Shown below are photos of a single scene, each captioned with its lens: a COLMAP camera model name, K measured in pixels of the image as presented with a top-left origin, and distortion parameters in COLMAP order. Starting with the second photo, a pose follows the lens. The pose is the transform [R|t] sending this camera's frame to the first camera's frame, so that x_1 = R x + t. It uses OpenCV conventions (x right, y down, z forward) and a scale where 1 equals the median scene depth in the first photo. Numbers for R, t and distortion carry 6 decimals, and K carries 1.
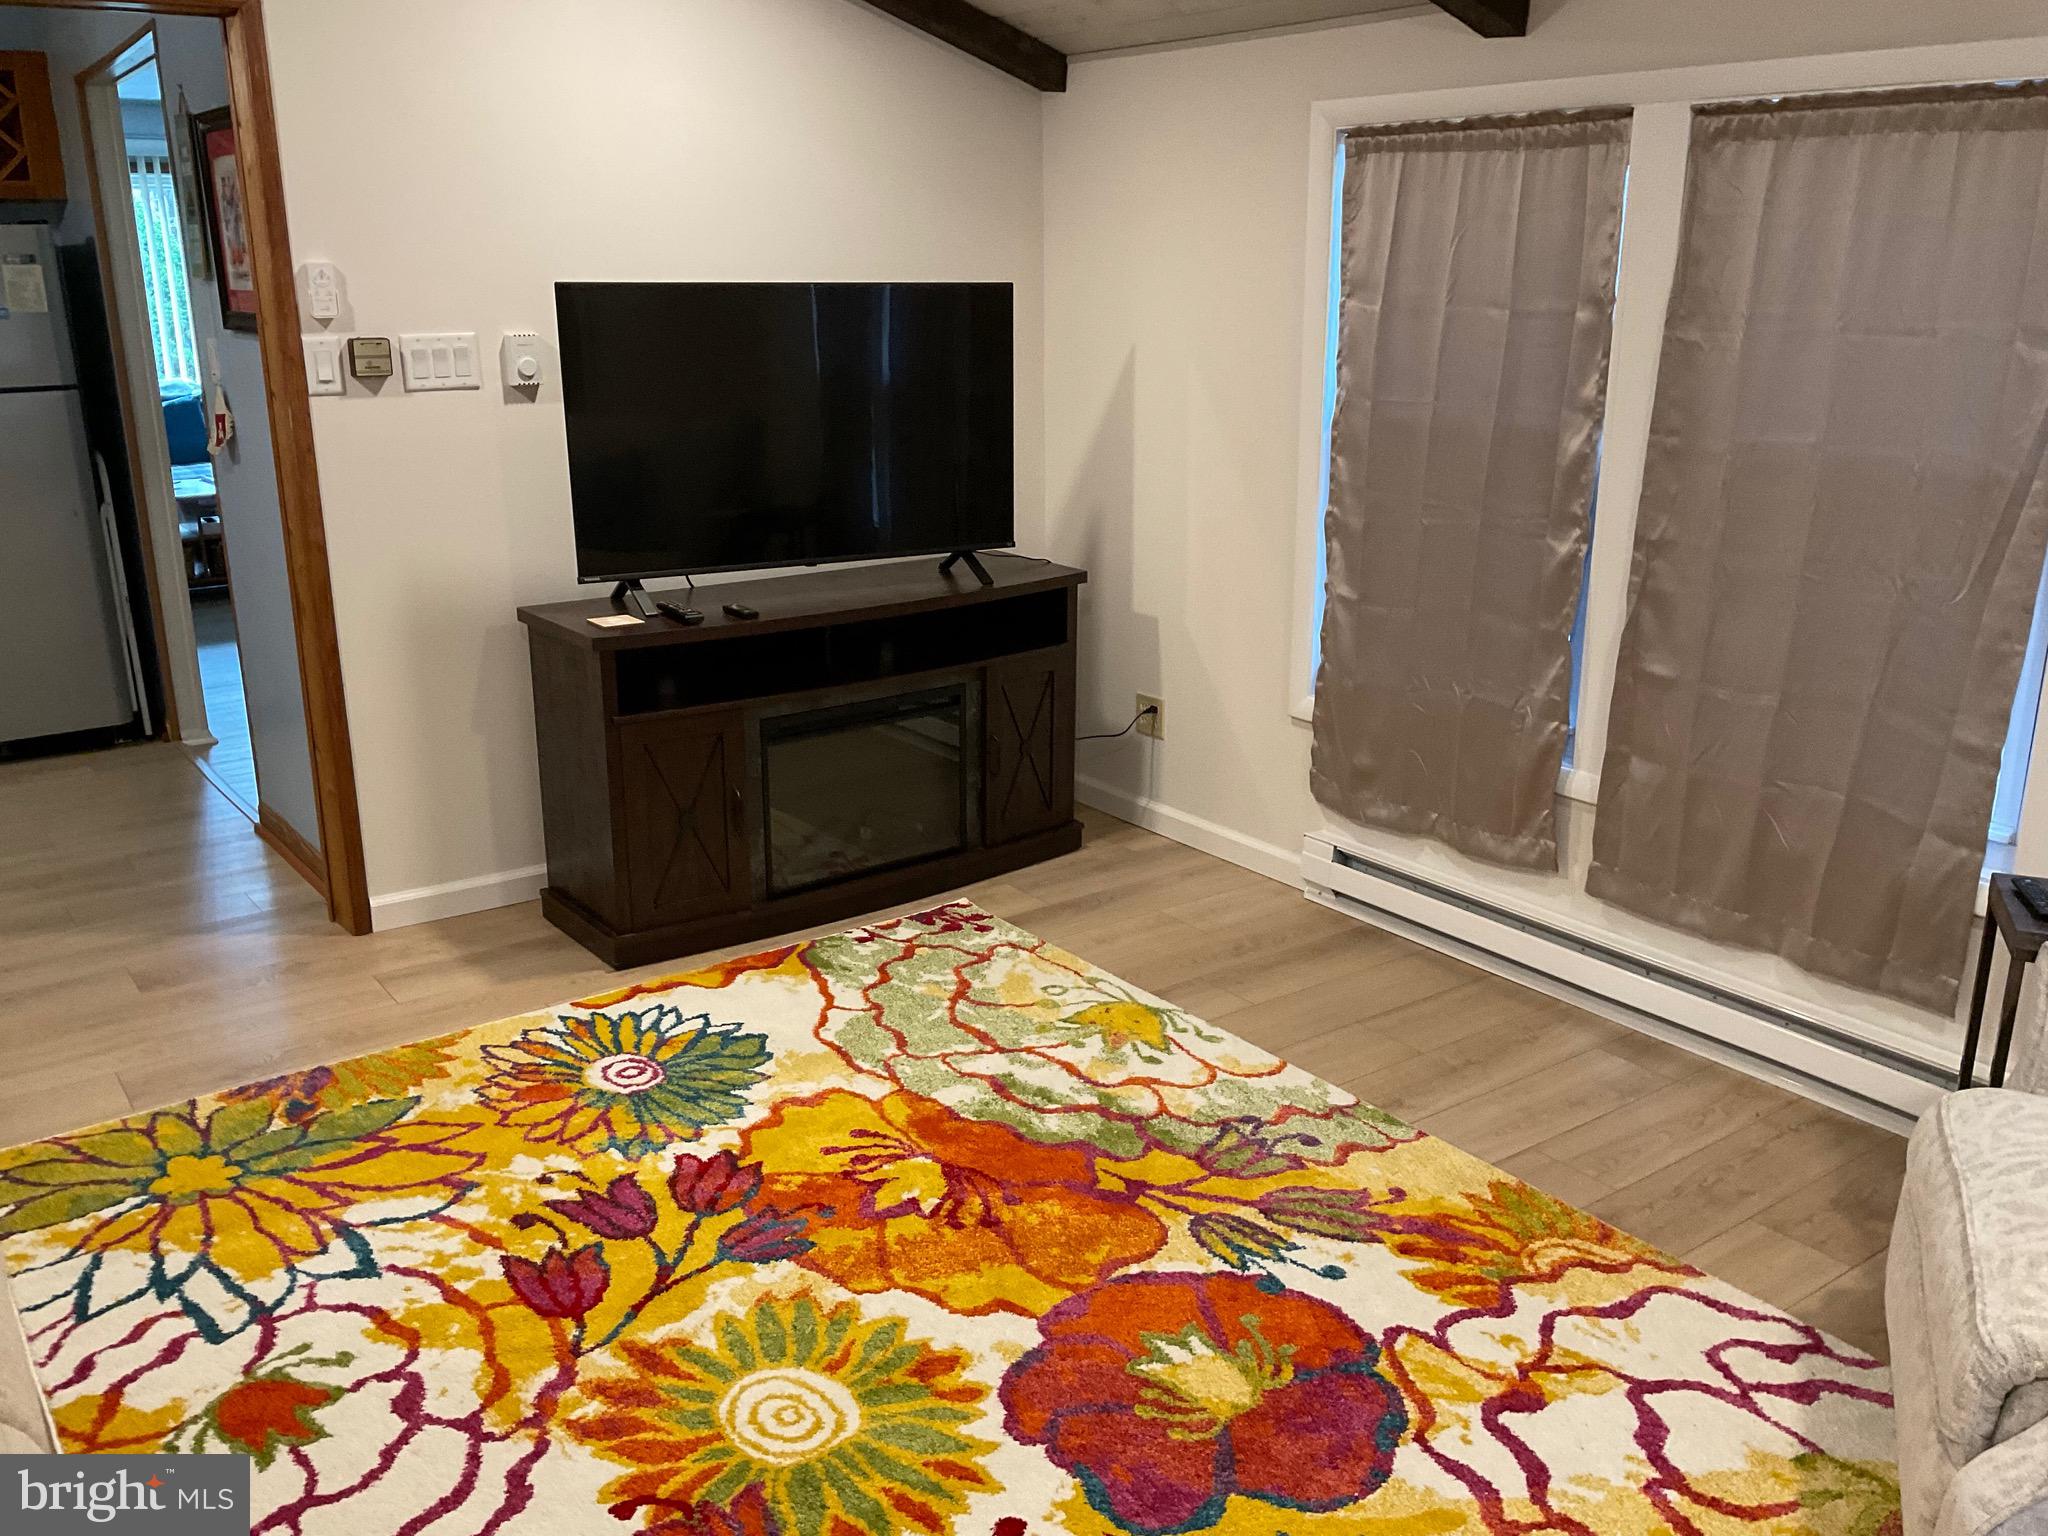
lens RADIAL K [[1687.1, 0, 1012.5], [0, 1687.1, 766.4], [0, 0, 1]] dist [0.110124, -0.188961]
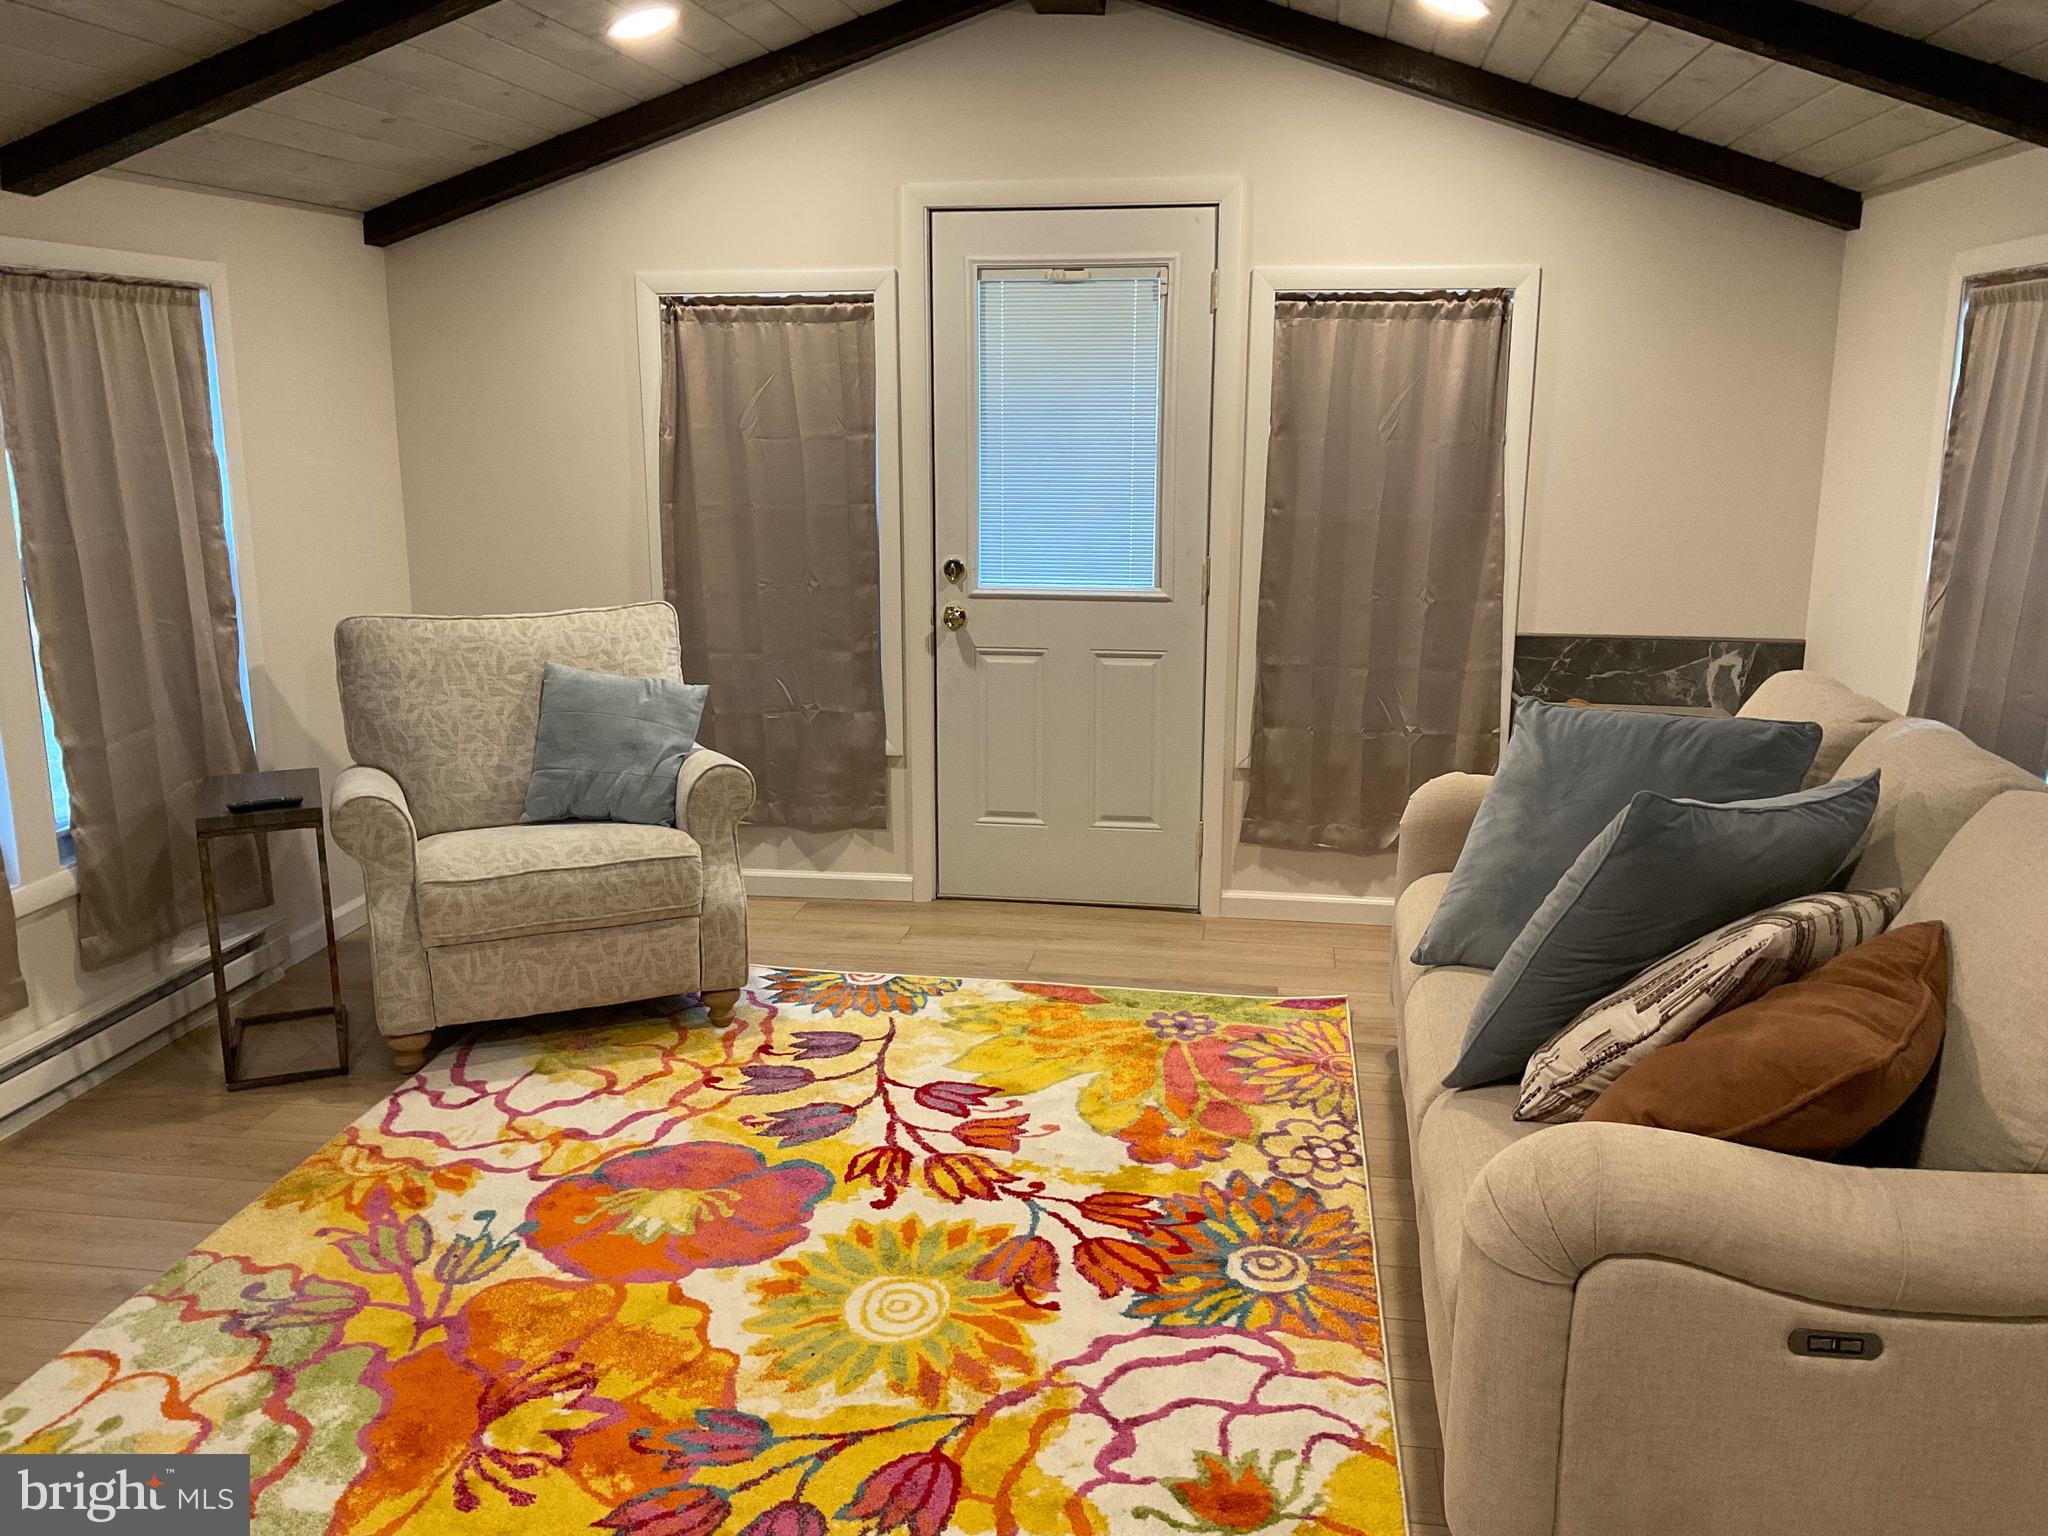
lens RADIAL K [[1687.1, 0, 1012.5], [0, 1687.1, 766.4], [0, 0, 1]] dist [0.110124, -0.188961]
pose [[-0.703008, -0.145885, 0.696058, -0.943322], [0.207593, 0.894016, 0.397040, -0.423372], [-0.680209, 0.423619, -0.598216, 1.441373]]
